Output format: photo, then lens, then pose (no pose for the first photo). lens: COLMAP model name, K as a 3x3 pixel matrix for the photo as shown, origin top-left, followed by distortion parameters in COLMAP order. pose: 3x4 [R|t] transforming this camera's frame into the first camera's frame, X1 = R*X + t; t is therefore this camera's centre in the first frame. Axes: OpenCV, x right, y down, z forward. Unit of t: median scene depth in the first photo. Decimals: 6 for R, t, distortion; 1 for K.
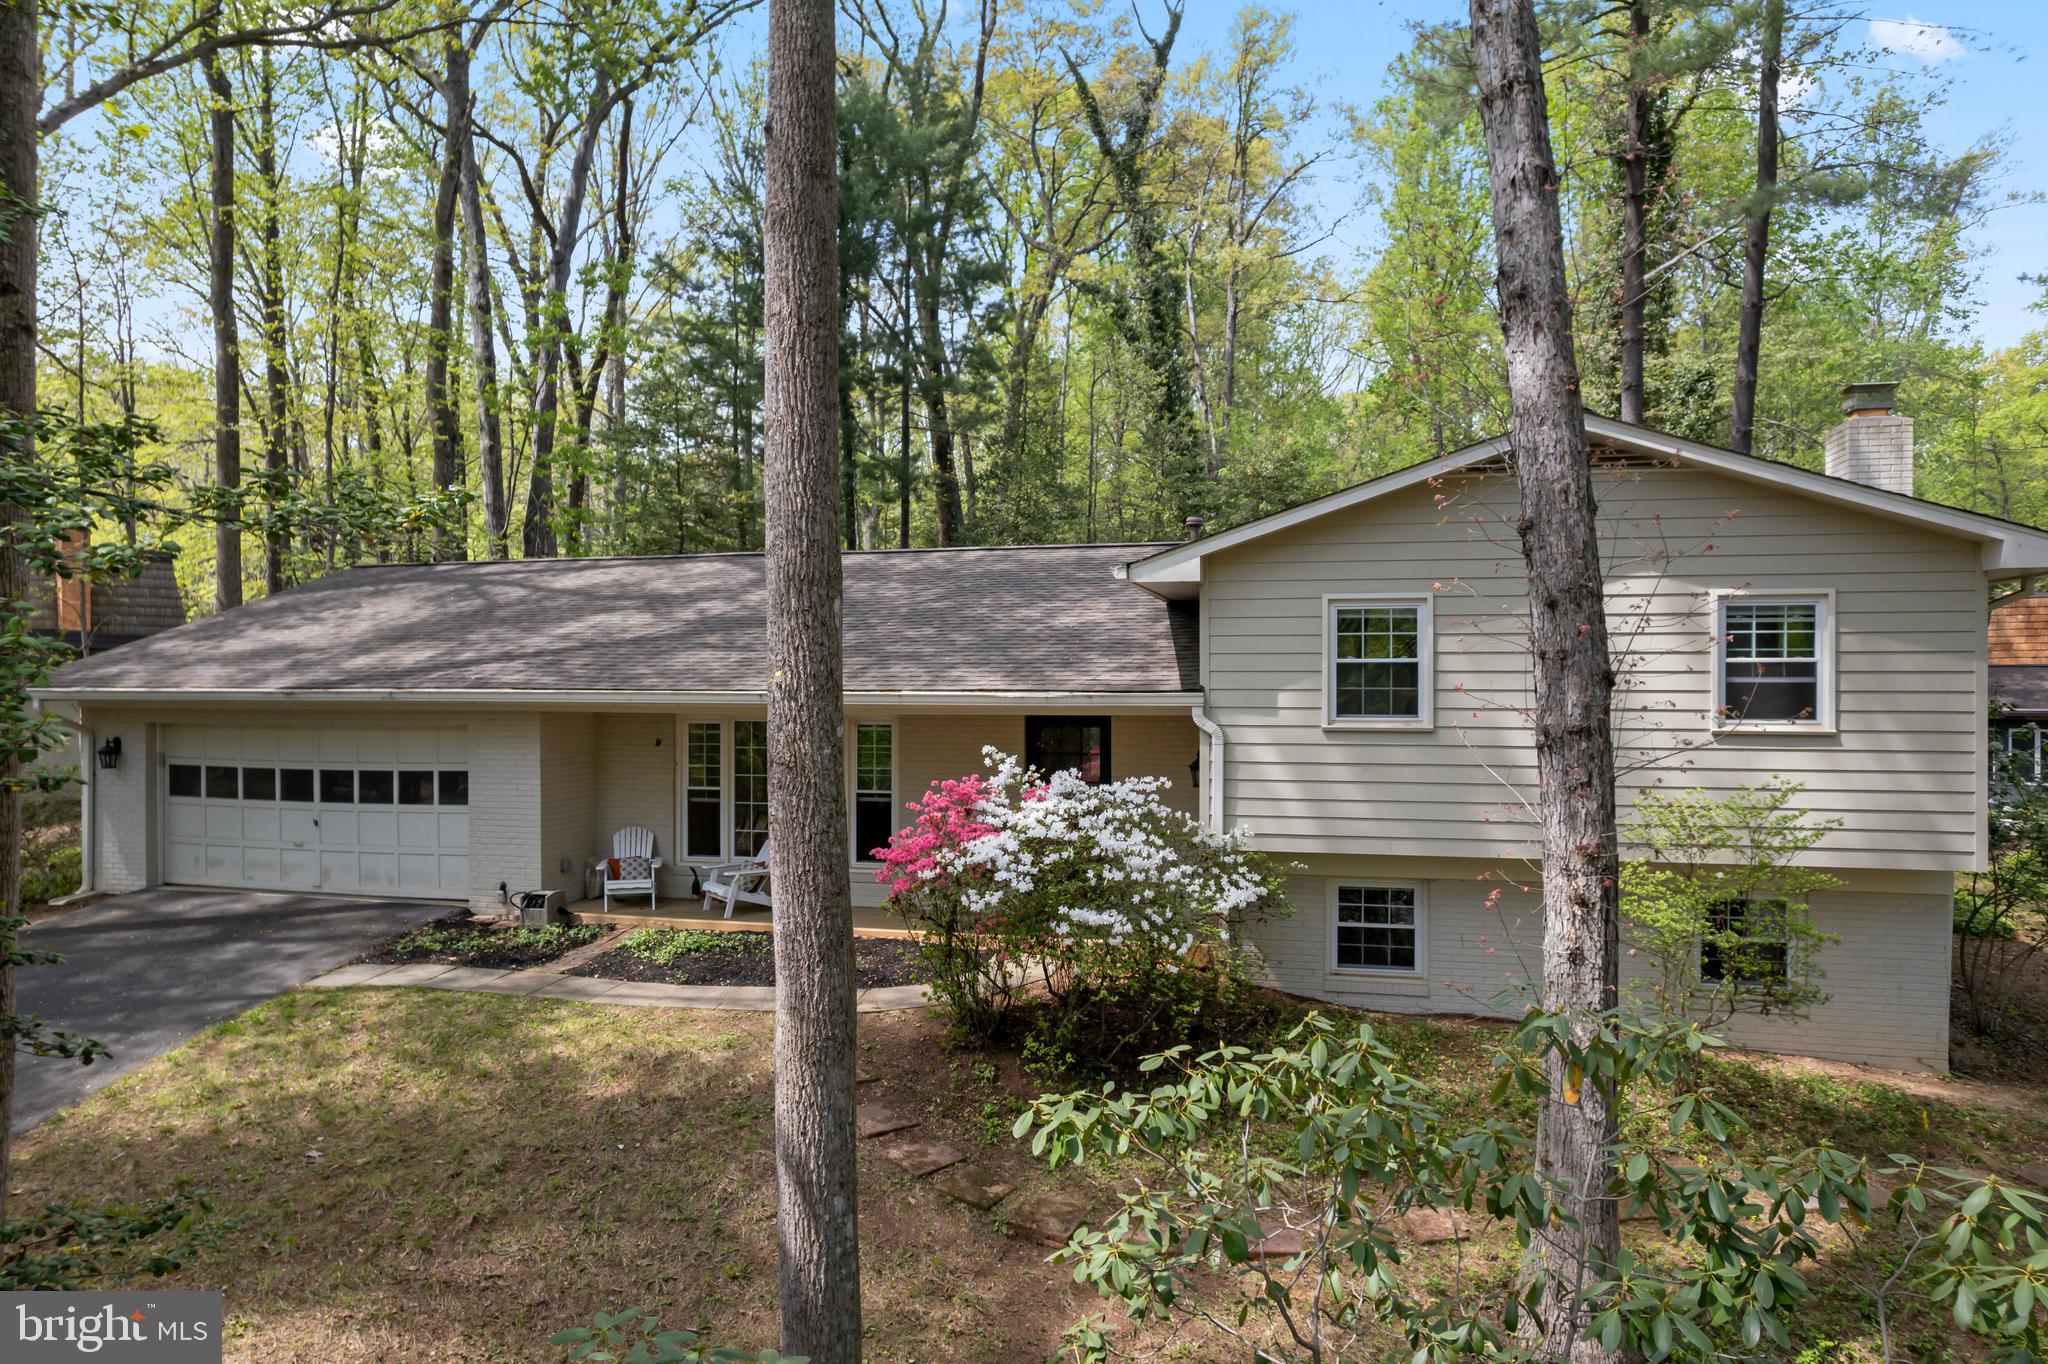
lens RADIAL K [[1299.7, 0, 1024.0], [0, 1299.7, 682.0], [0, 0, 1]] dist [-0.052416, 0.003757]
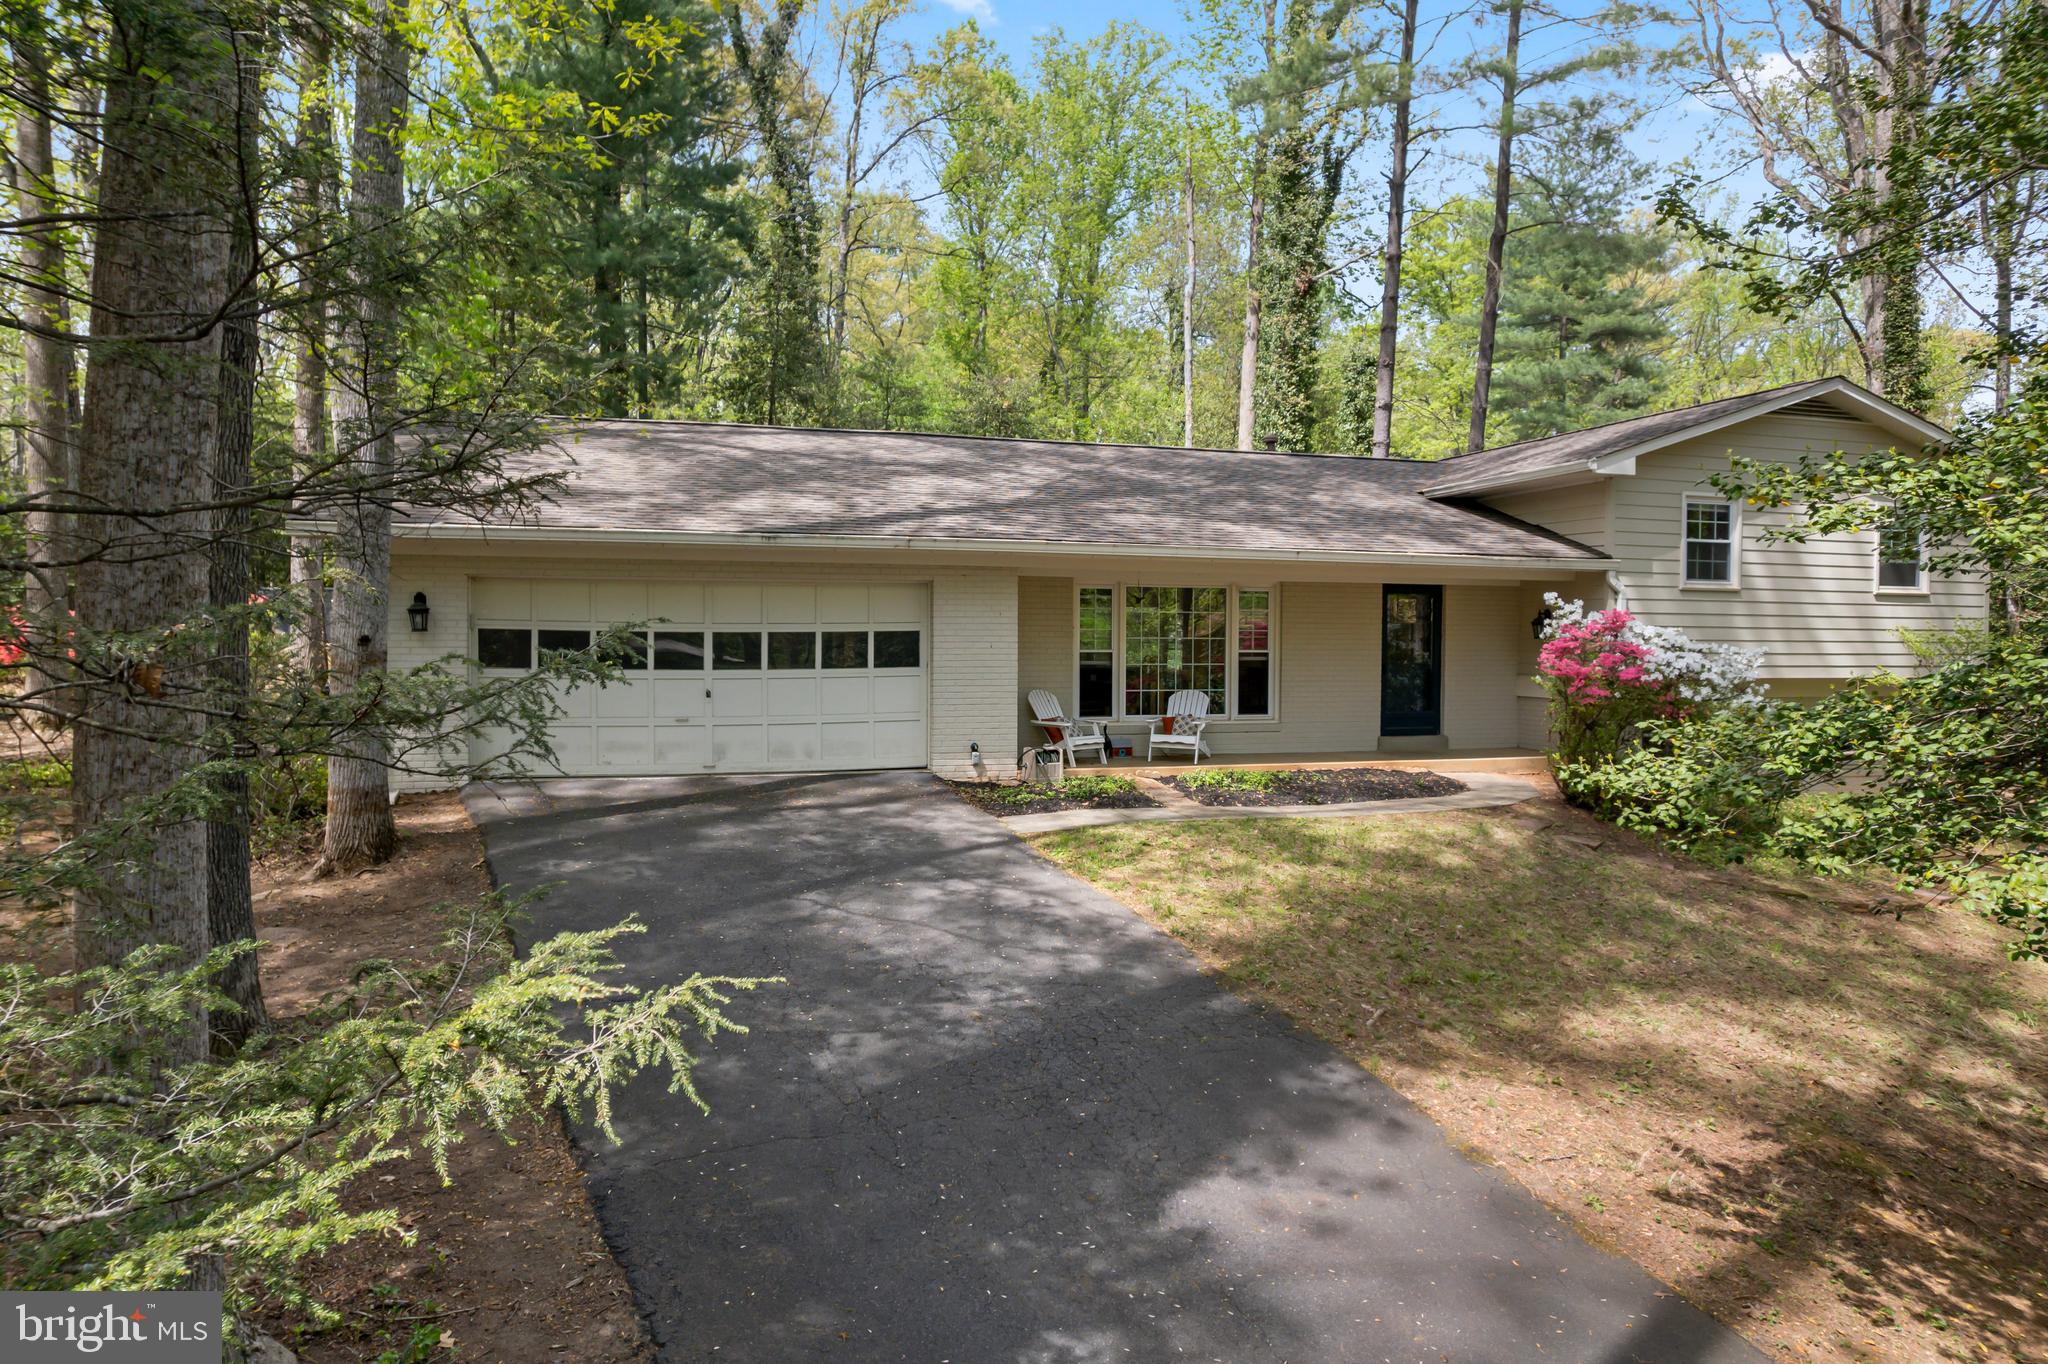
lens RADIAL K [[1299.7, 0, 1024.0], [0, 1299.7, 682.0], [0, 0, 1]] dist [-0.052416, 0.003757]
pose [[0.859508, -0.011440, 0.510994, -0.919251], [-0.006619, 0.999417, 0.033507, 0.080367], [-0.511079, -0.032182, 0.858931, 0.153133]]
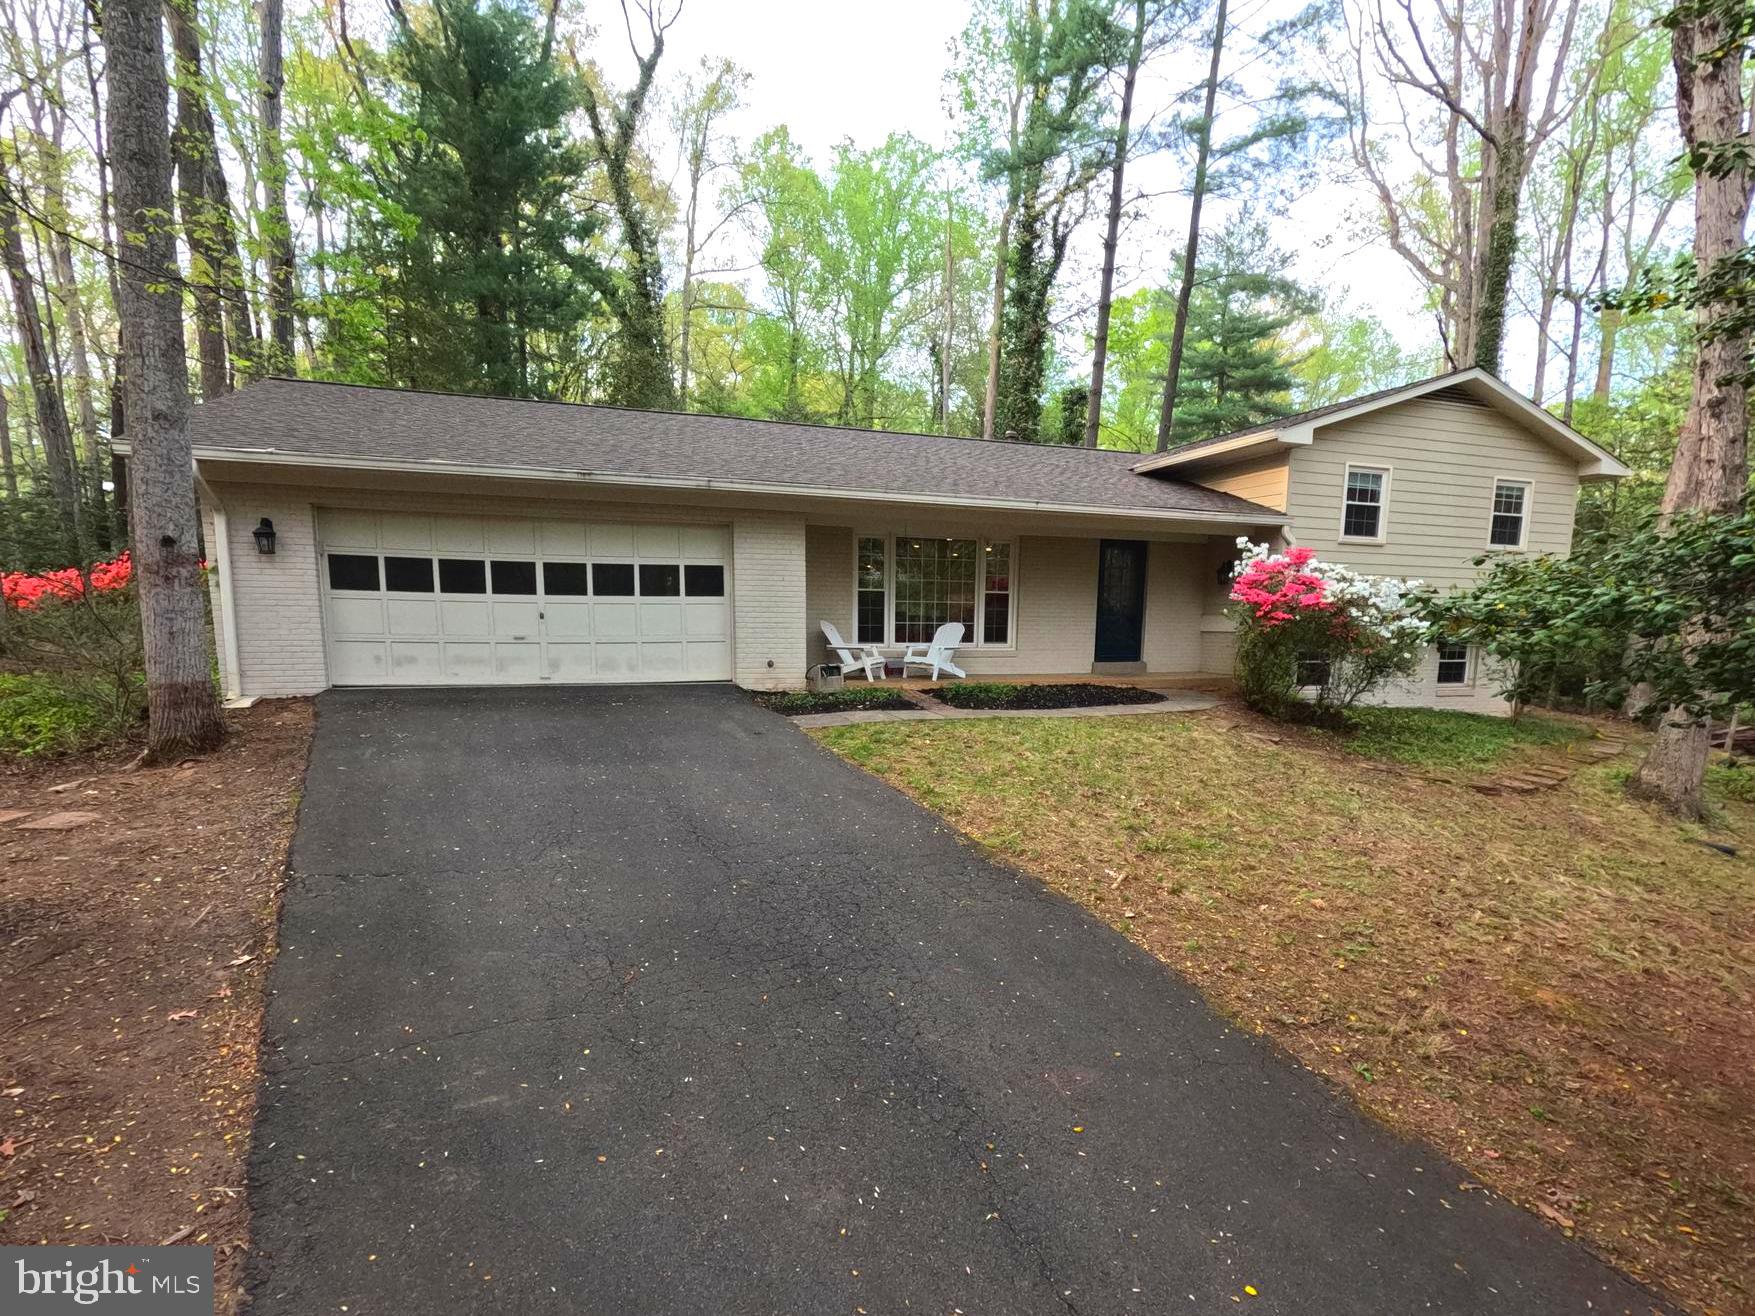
lens RADIAL K [[879.6, 0, 874.2], [0, 879.6, 763.7], [0, 0, 1]] dist [-0.001130, 0.000424]
pose [[0.832947, -0.080196, 0.547511, -0.816867], [-0.010483, 0.986978, 0.160515, 0.125257], [-0.553254, -0.139440, 0.821259, 0.288687]]
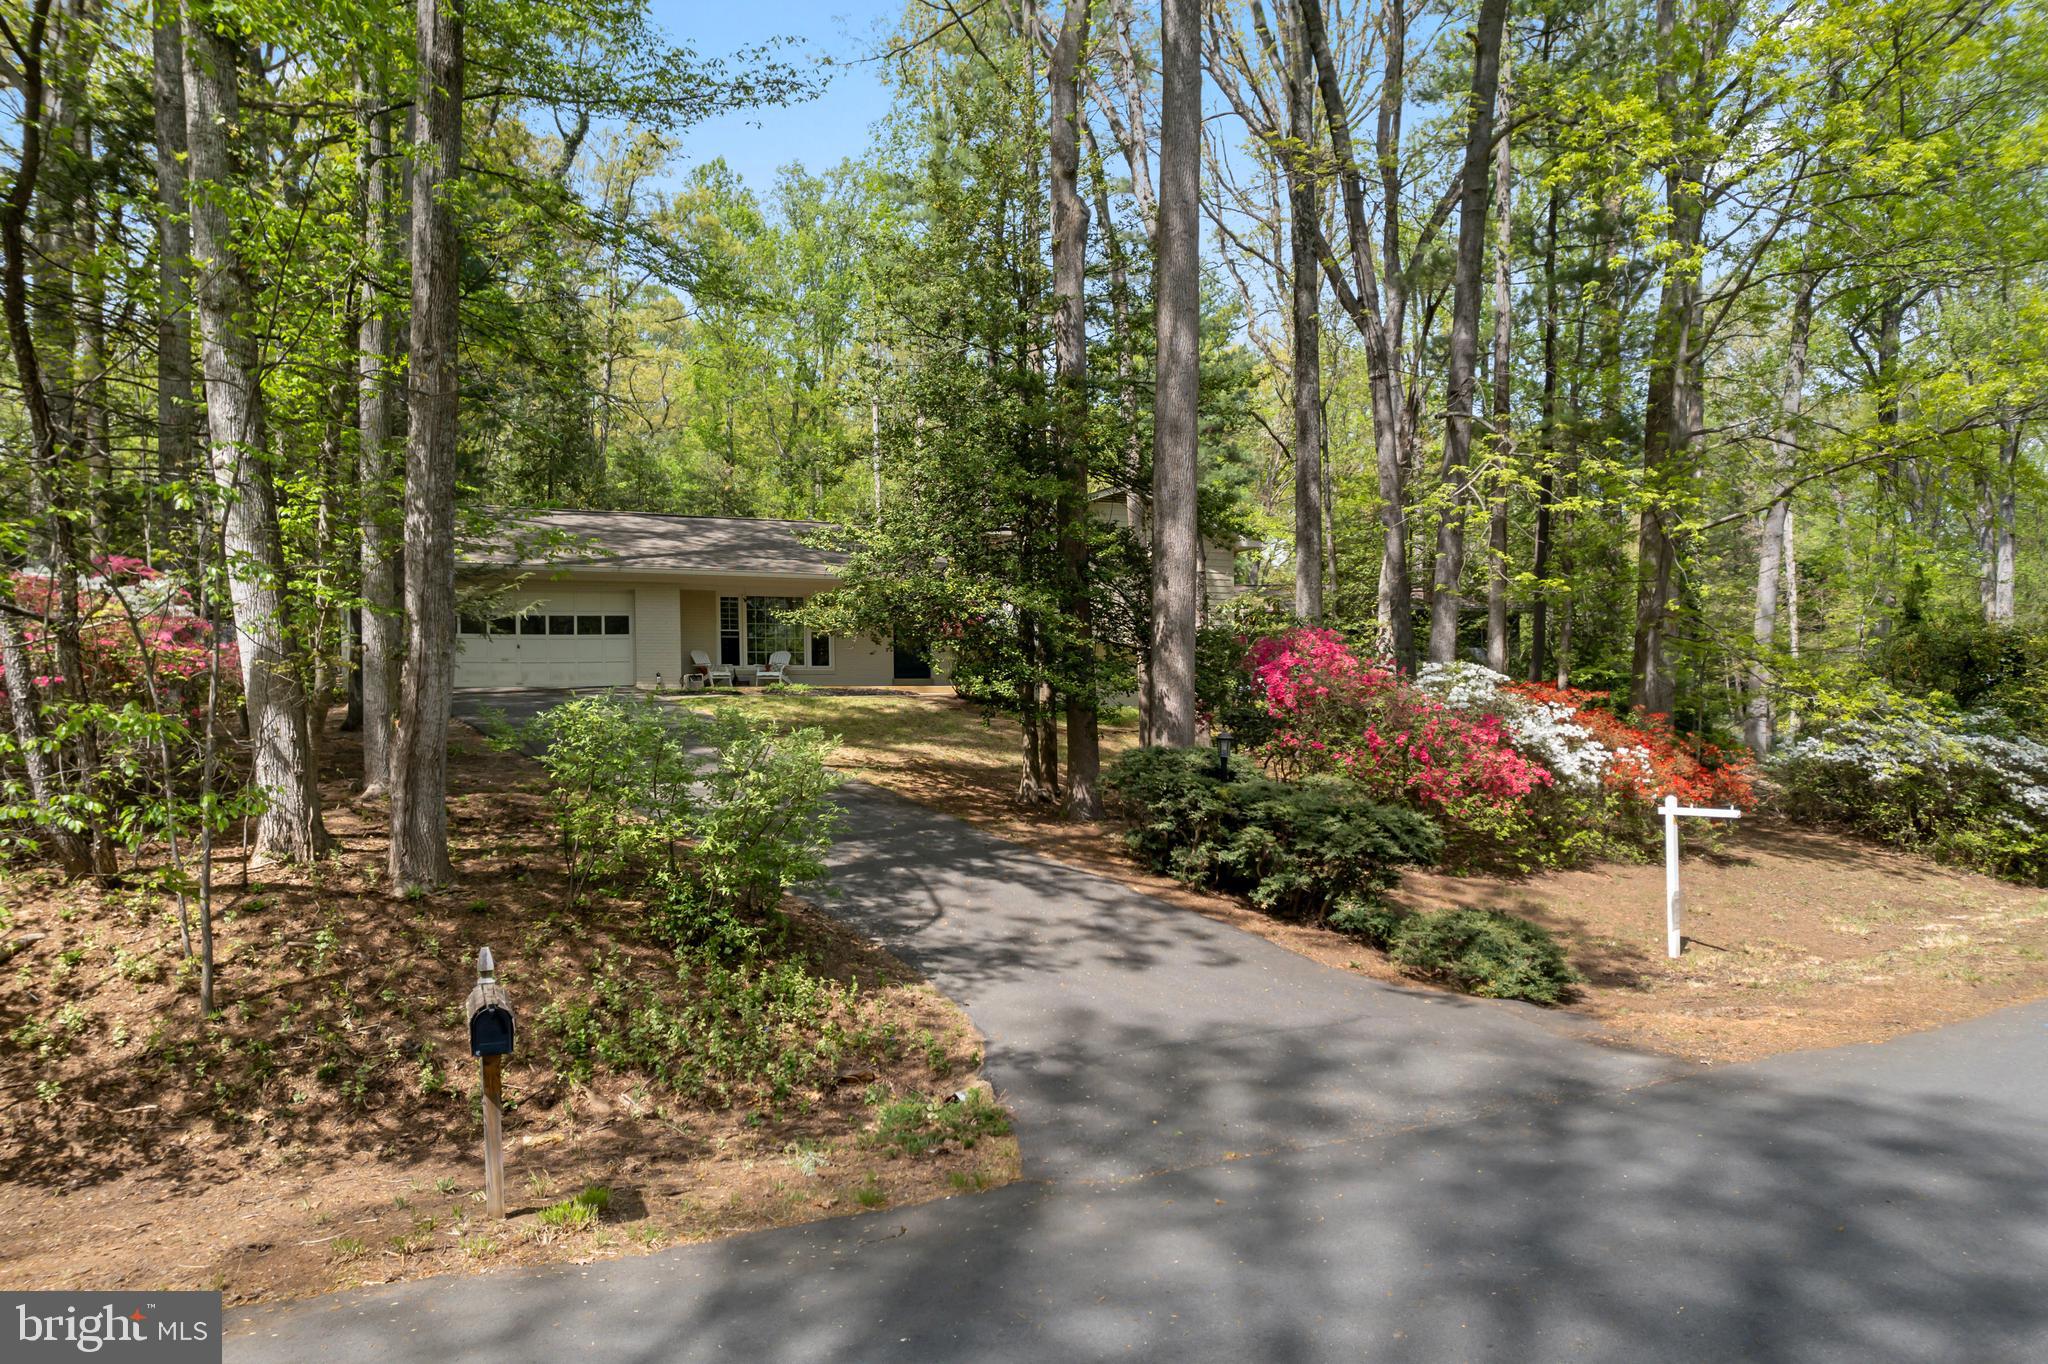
lens RADIAL K [[1306.1, 0, 983.7], [0, 1306.1, 688.0], [0, 0, 1]] dist [0.000474, 0.001213]
pose [[0.787993, -0.001948, 0.615681, -1.282857], [0.012969, 0.999826, -0.013435, 0.222345], [-0.615547, 0.018572, 0.787881, -0.864320]]
